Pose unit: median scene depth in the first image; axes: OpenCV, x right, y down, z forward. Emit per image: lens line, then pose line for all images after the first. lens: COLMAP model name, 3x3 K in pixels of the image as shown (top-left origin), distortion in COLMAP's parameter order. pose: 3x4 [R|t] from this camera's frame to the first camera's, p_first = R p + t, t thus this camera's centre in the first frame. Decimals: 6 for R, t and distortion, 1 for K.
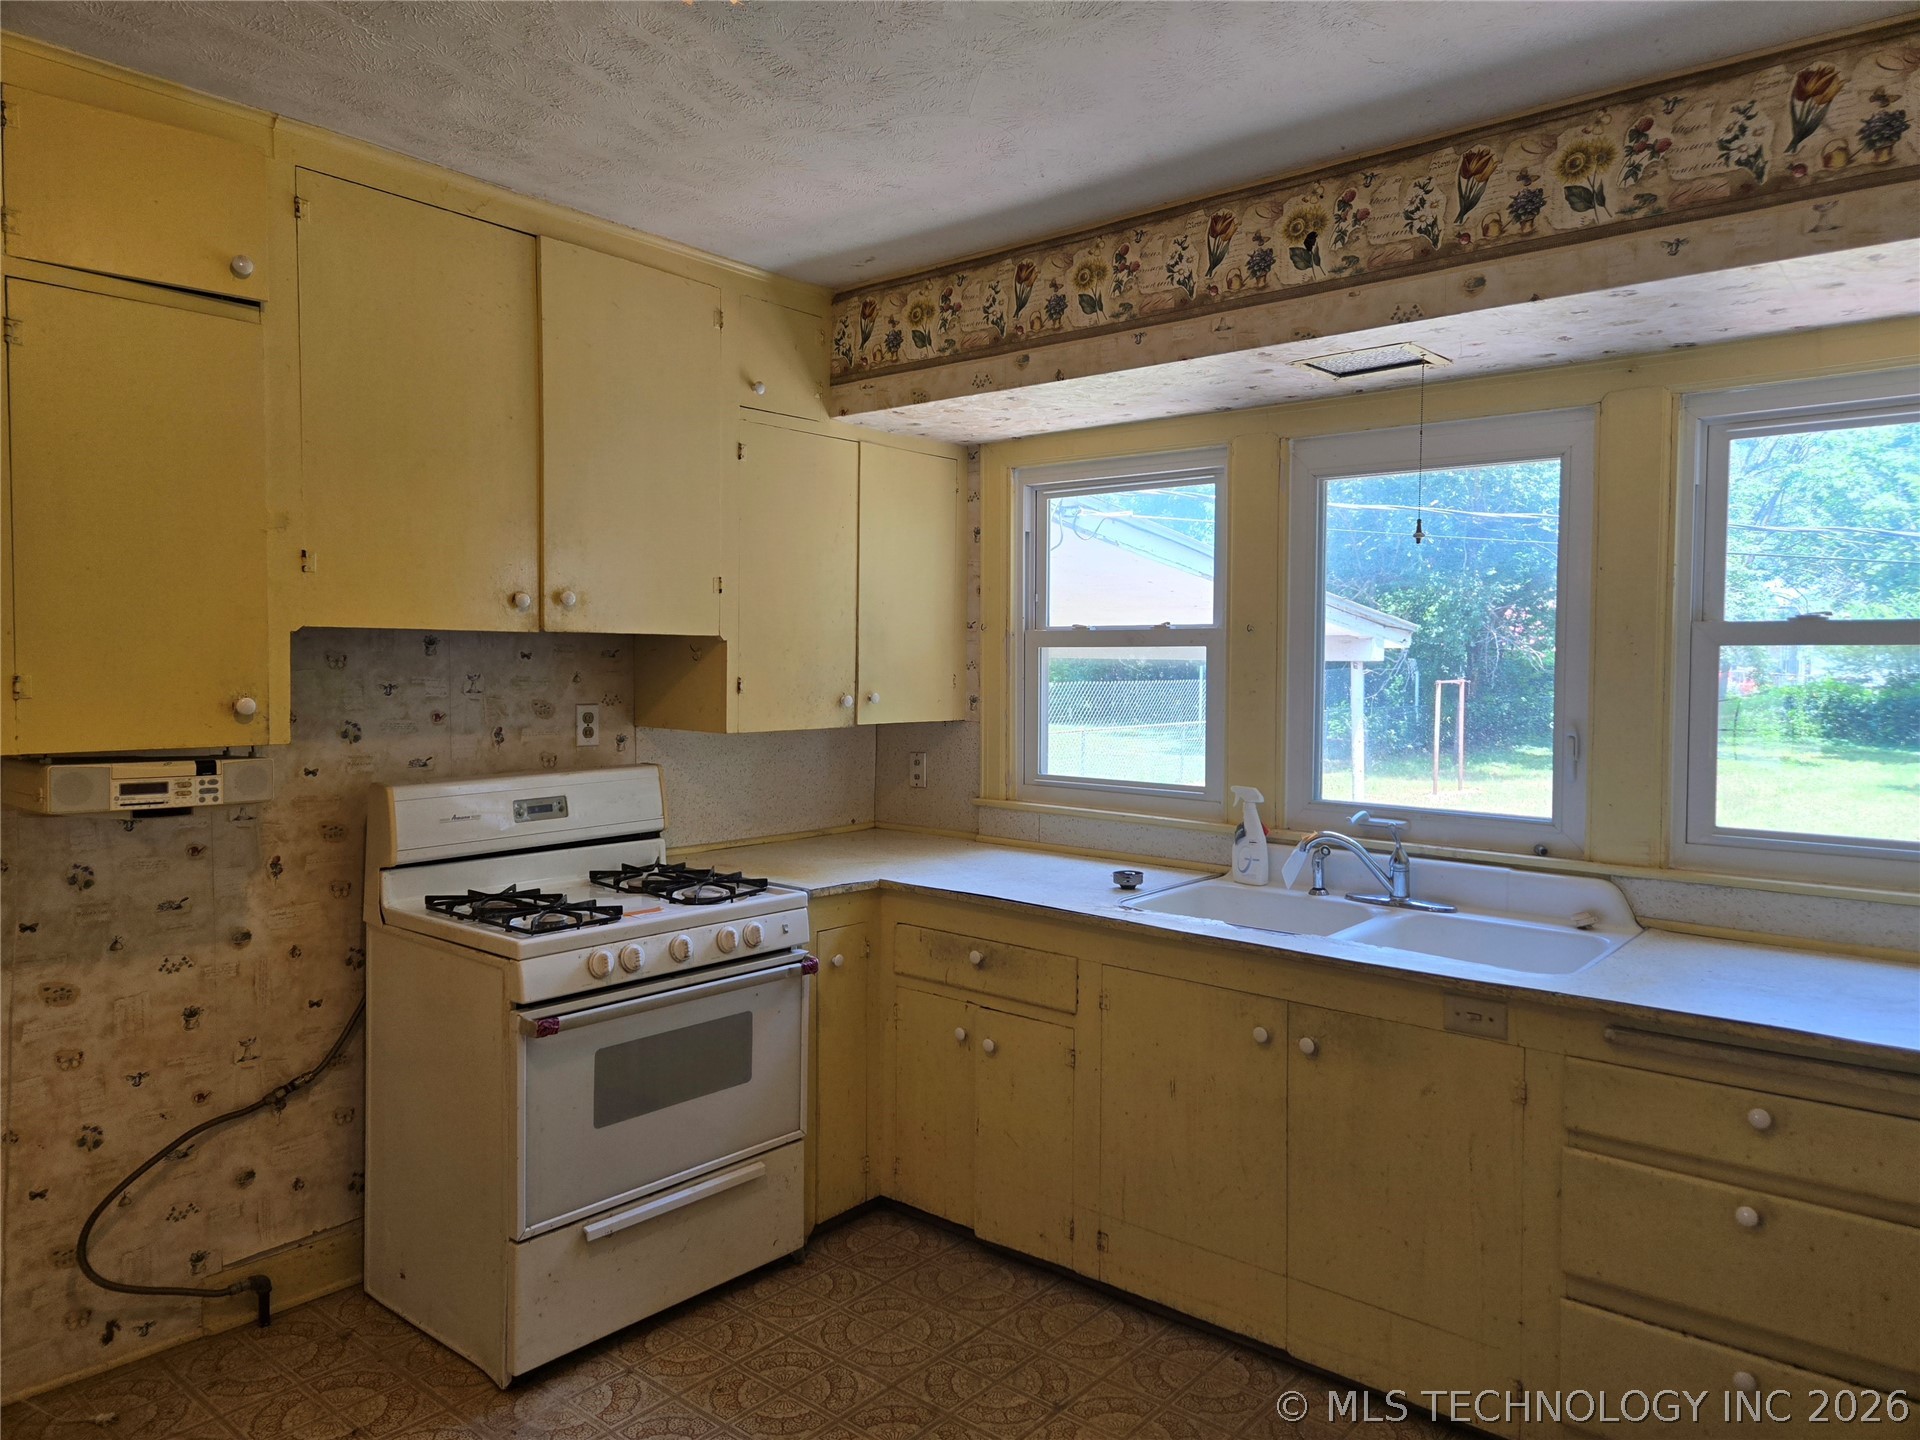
lens RADIAL K [[1291.5, 0, 958.5], [0, 1291.5, 712.2], [0, 0, 1]] dist [0.072230, -0.058952]
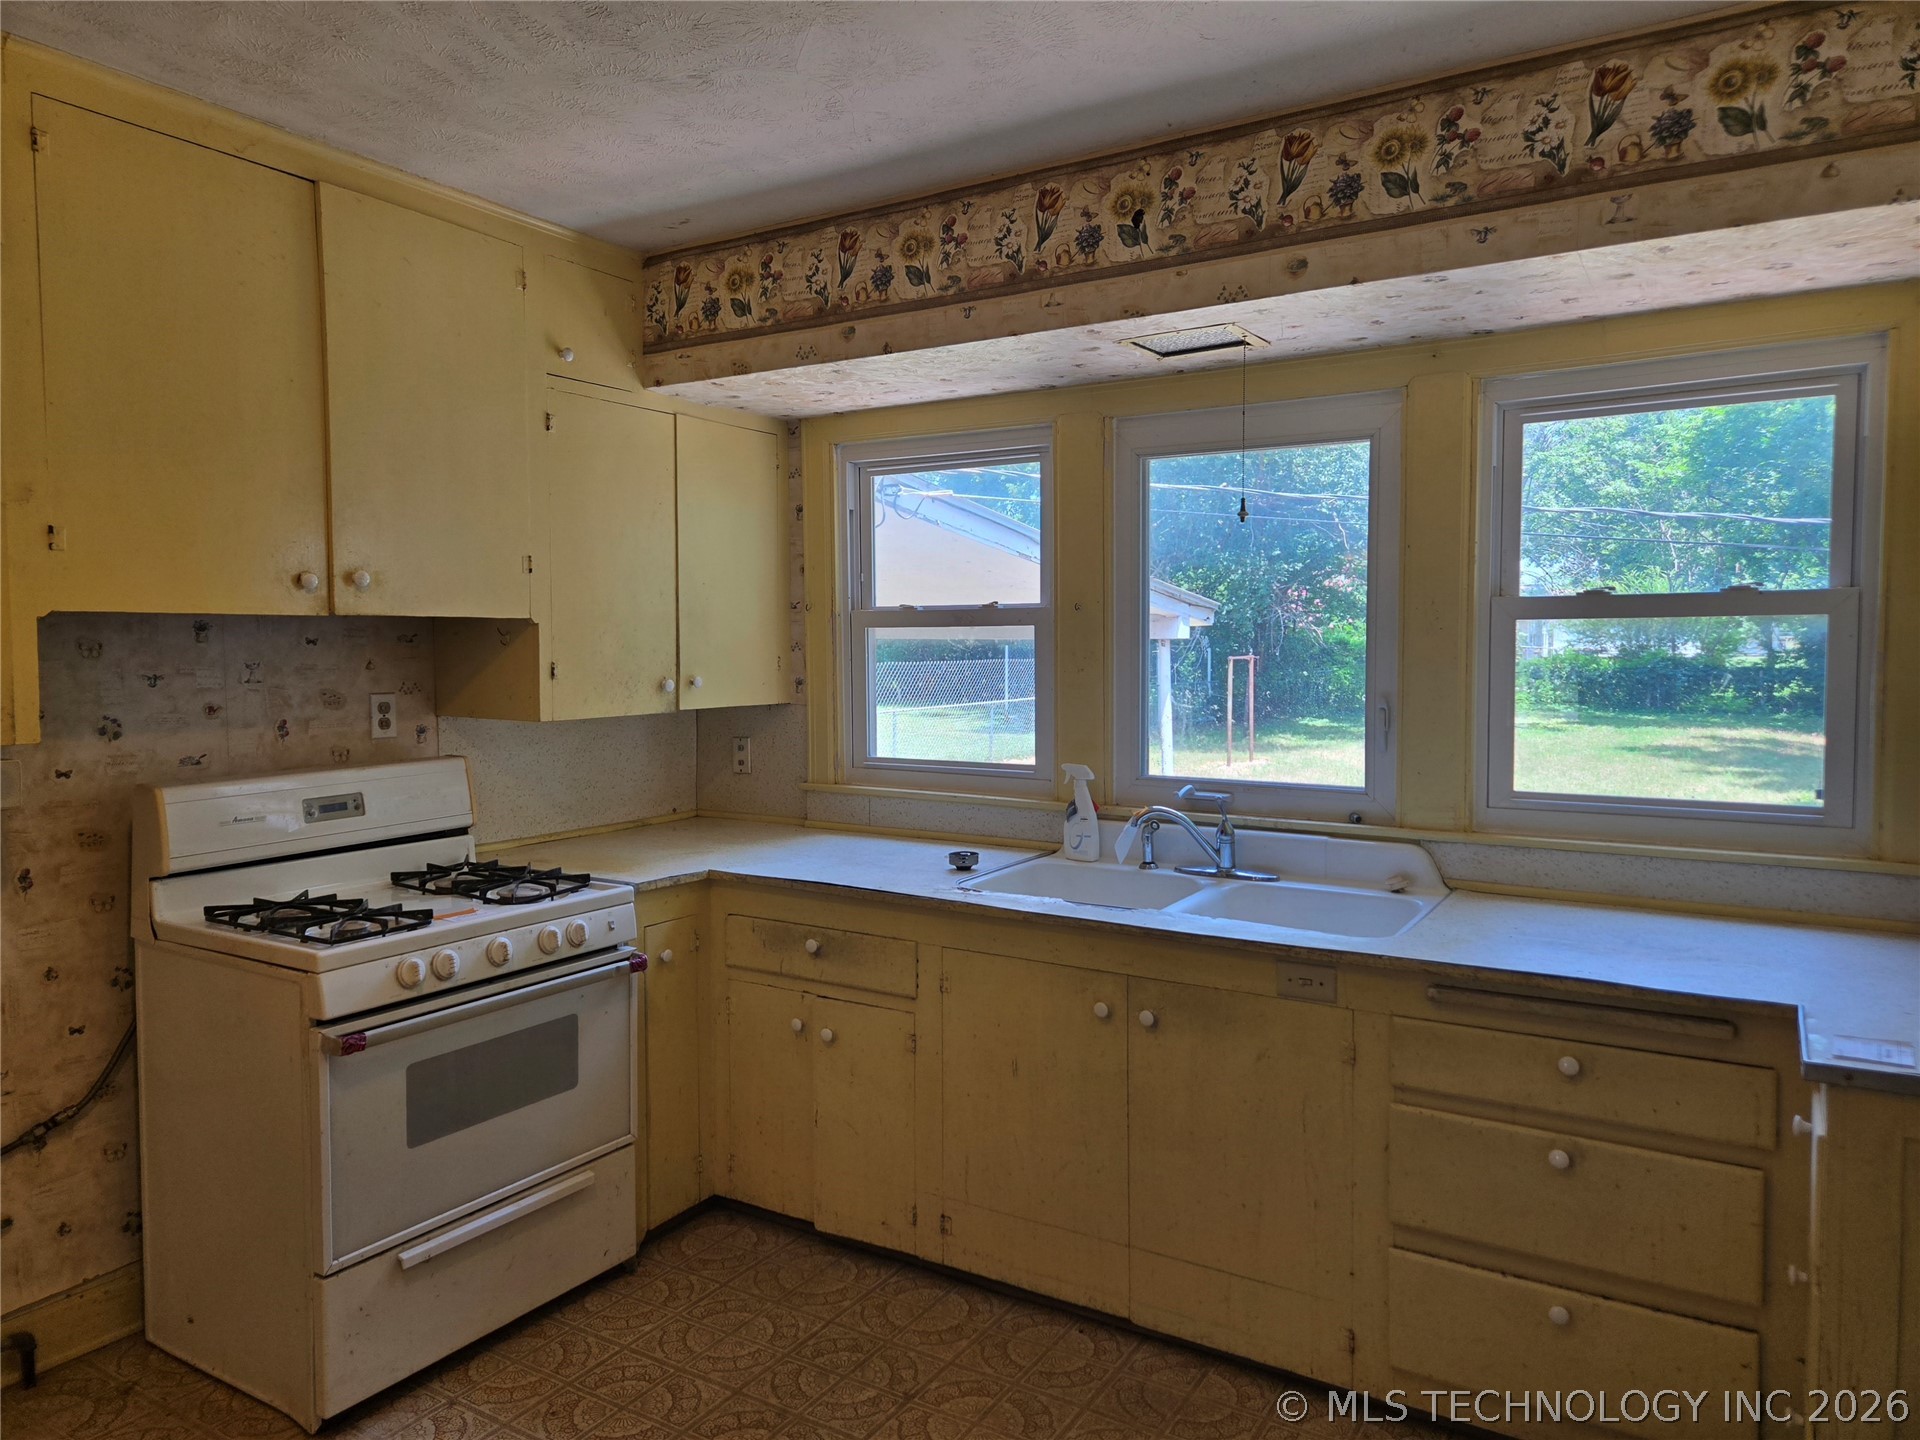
lens RADIAL K [[1291.5, 0, 945.9], [0, 1291.5, 714.9], [0, 0, 1]] dist [0.072230, -0.058952]
pose [[0.990096, -0.019177, 0.139077, -0.021128], [0.016845, 0.999697, 0.017931, -0.000677], [-0.139379, -0.015411, 0.990119, 0.023277]]
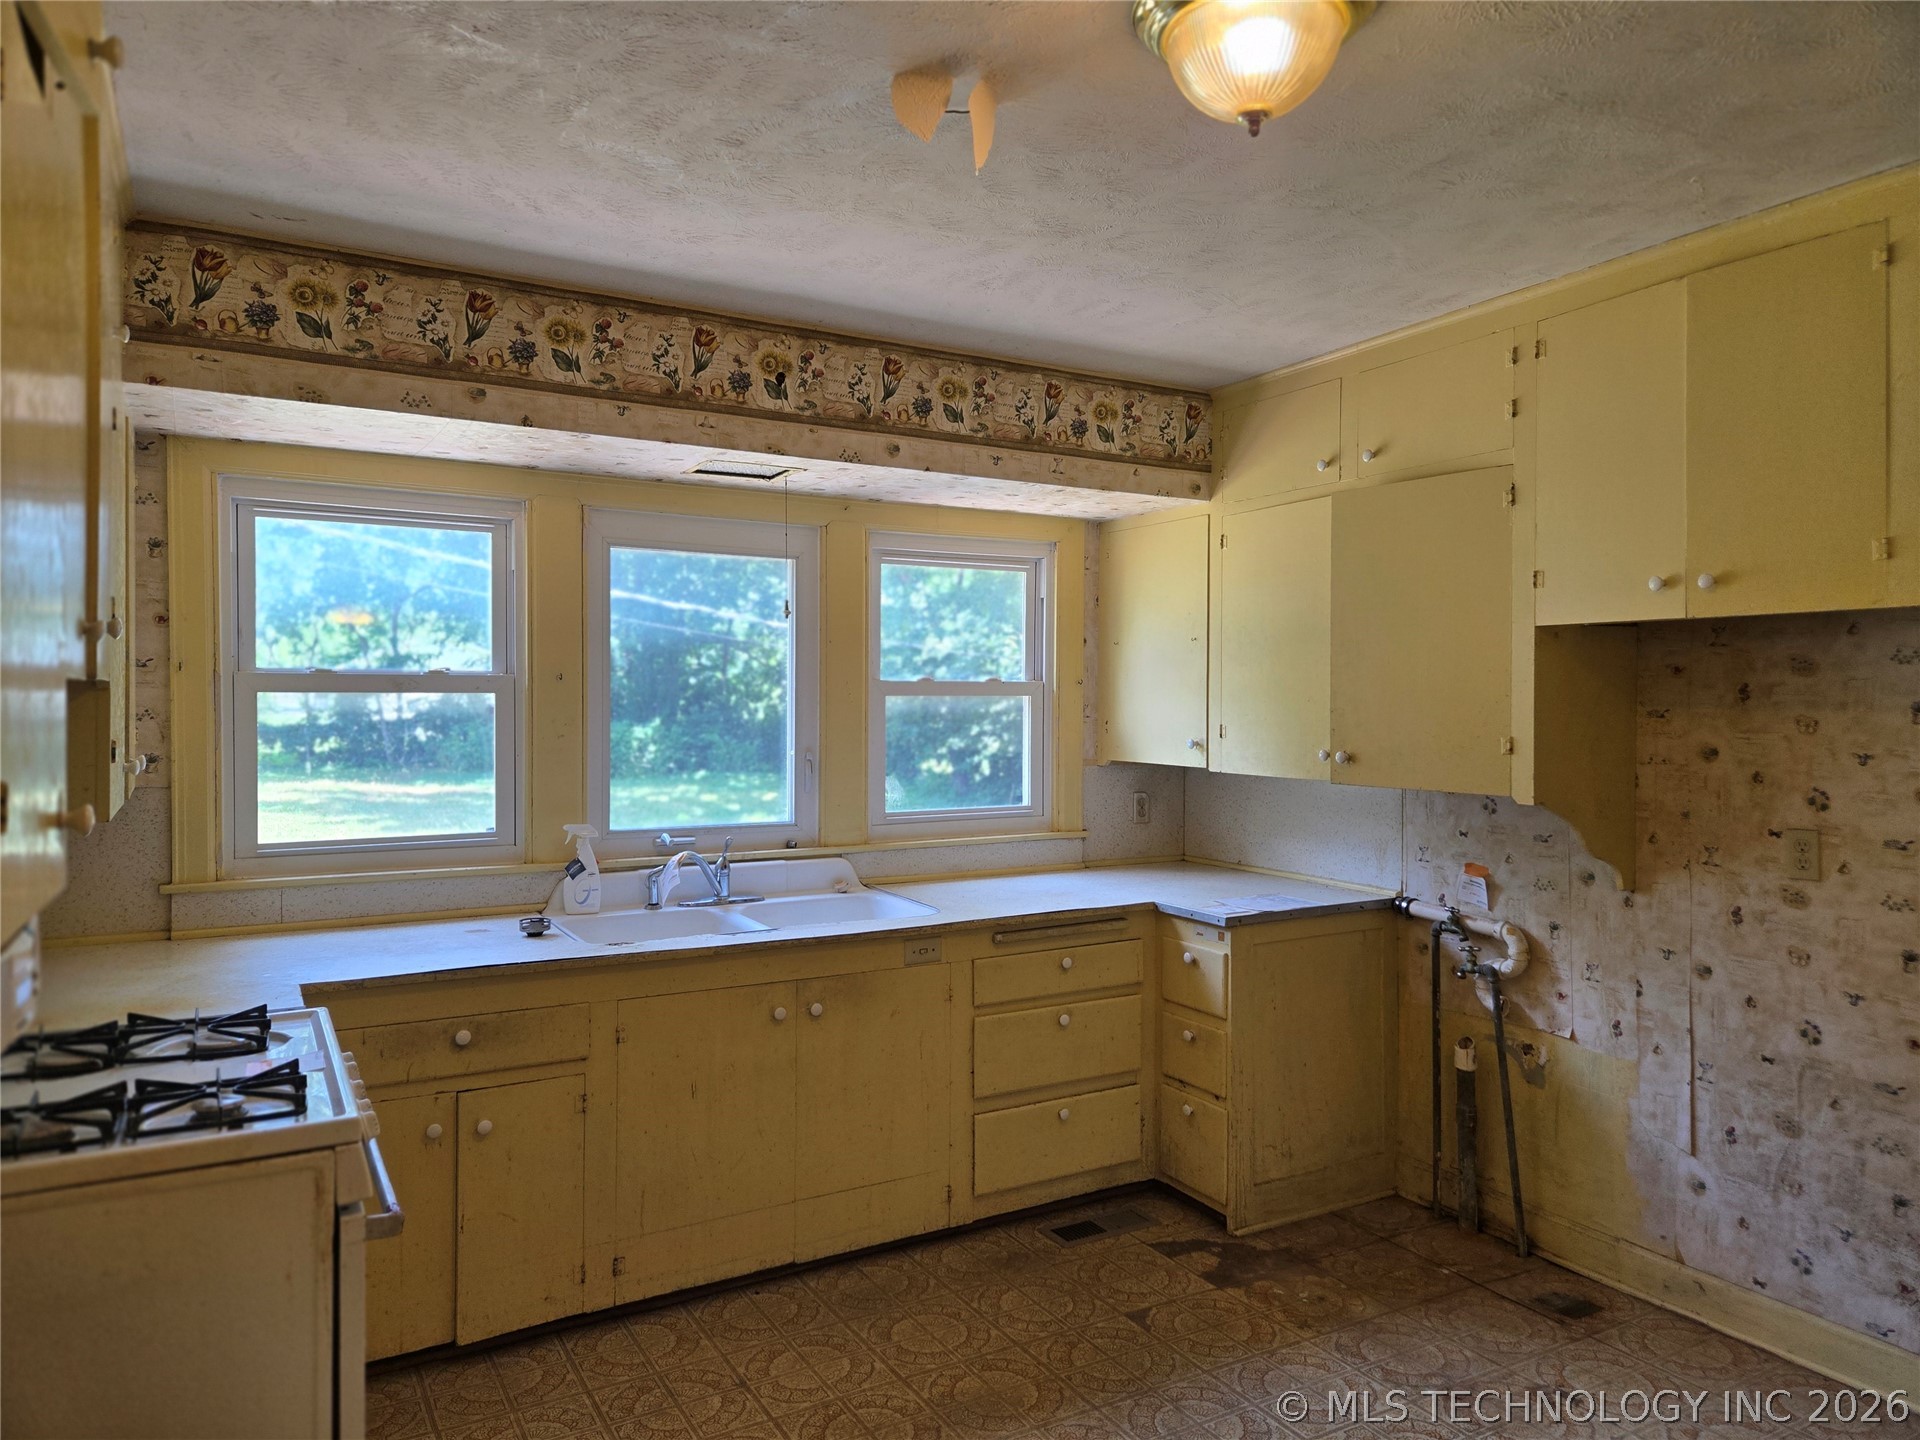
lens RADIAL K [[1291.5, 0, 977.2], [0, 1291.5, 717.6], [0, 0, 1]] dist [0.072230, -0.058952]
pose [[0.335464, -0.020468, 0.941831, -0.801096], [0.036198, 0.999306, 0.008824, -0.033451], [-0.941357, 0.031132, 0.335972, 0.378058]]
